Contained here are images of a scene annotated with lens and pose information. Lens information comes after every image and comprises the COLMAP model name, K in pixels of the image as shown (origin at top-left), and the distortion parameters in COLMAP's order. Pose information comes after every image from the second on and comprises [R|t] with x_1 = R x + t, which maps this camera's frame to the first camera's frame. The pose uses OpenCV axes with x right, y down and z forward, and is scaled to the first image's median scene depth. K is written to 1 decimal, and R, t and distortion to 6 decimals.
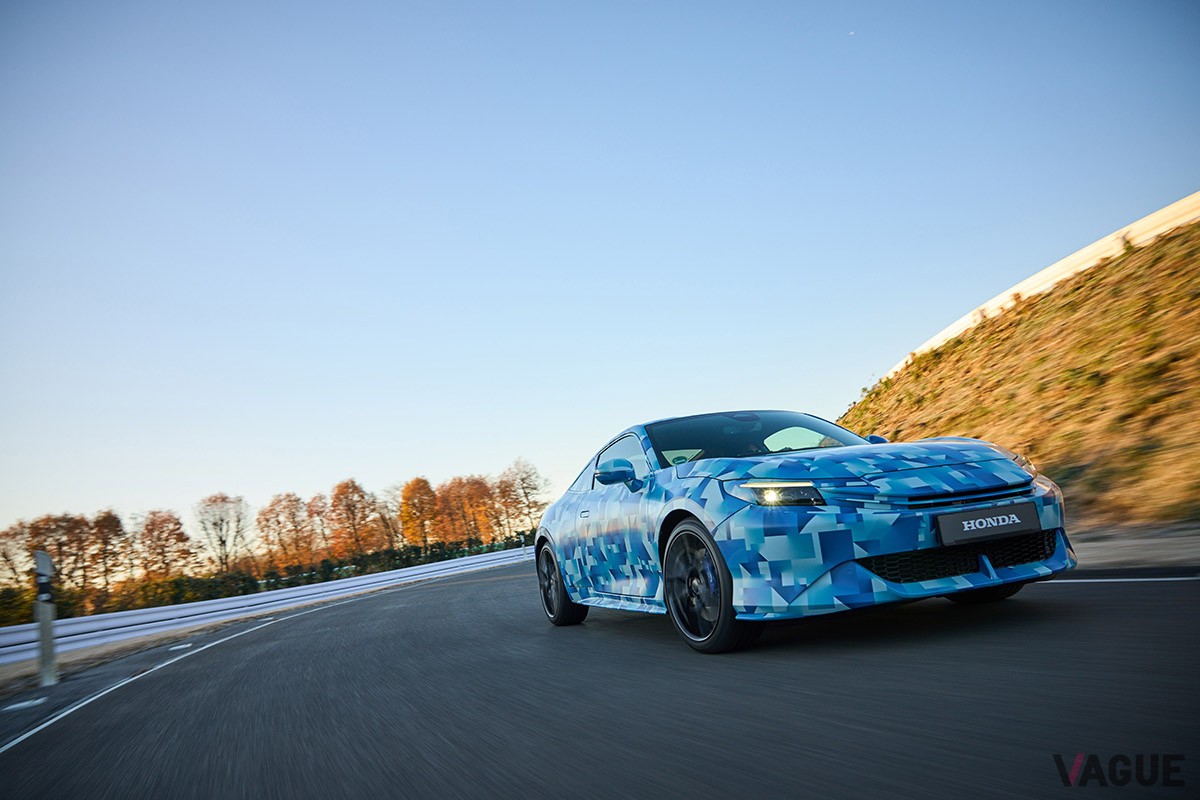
lens RADIAL K [[813.5, 0, 599.7], [0, 813.5, 402.5], [0, 0, 1]] dist [-0.001818, -0.001550]
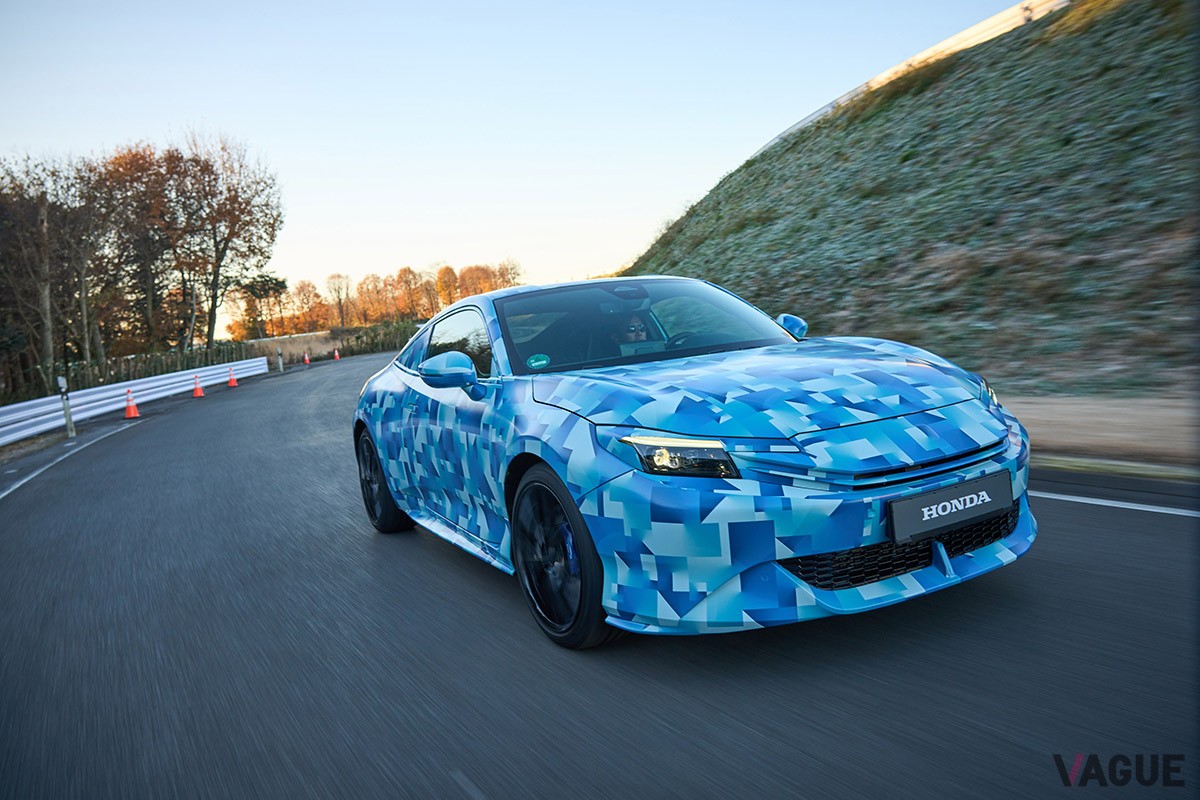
lens RADIAL K [[883.7, 0, 637.0], [0, 883.7, 386.1], [0, 0, 1]] dist [0.002991, -0.000174]
pose [[0.981025, 0.010322, 0.193607, 0.042765], [-0.052391, 0.975547, 0.213457, -0.106673], [-0.186669, -0.219549, 0.957576, 0.302266]]
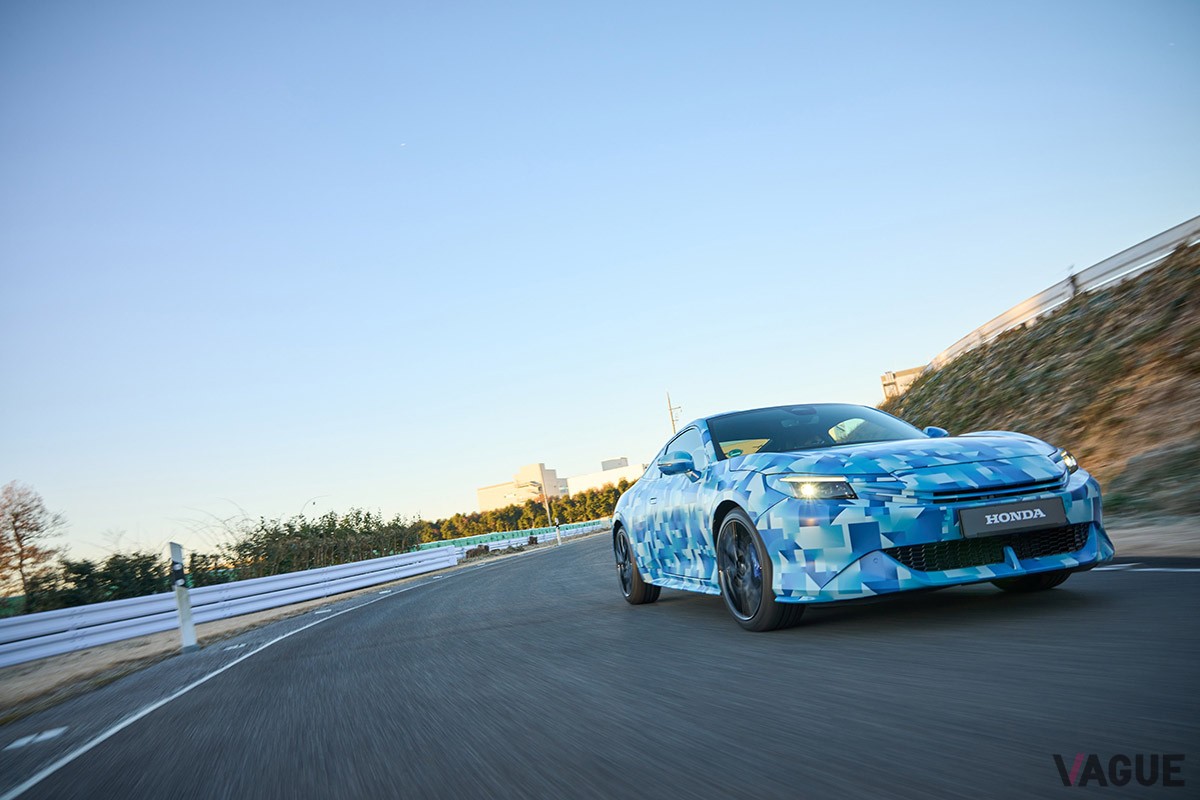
lens RADIAL K [[813.5, 0, 599.7], [0, 813.5, 402.5], [0, 0, 1]] dist [-0.001818, -0.001550]
pose [[0.992583, -0.006314, -0.121402, 0.068482], [0.009380, 0.999651, 0.024698, -0.031823], [0.121204, -0.025654, 0.992296, -0.113933]]
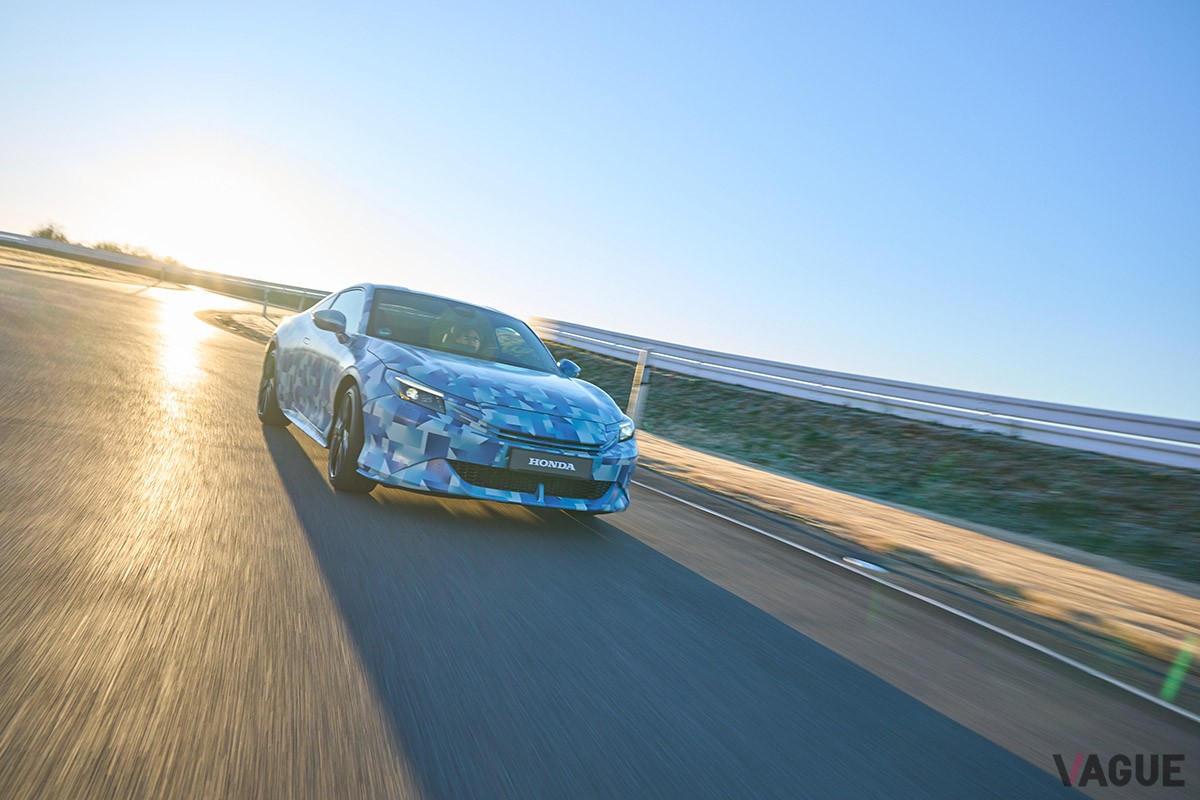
lens RADIAL K [[893.6, 0, 606.5], [0, 893.6, 399.8], [0, 0, 1]] dist [0.008066, 0.000404]
pose [[0.923156, 0.317577, 0.216629, 0.194884], [-0.356097, 0.918740, 0.170624, -0.233146], [-0.144839, -0.234653, 0.961228, -0.422062]]
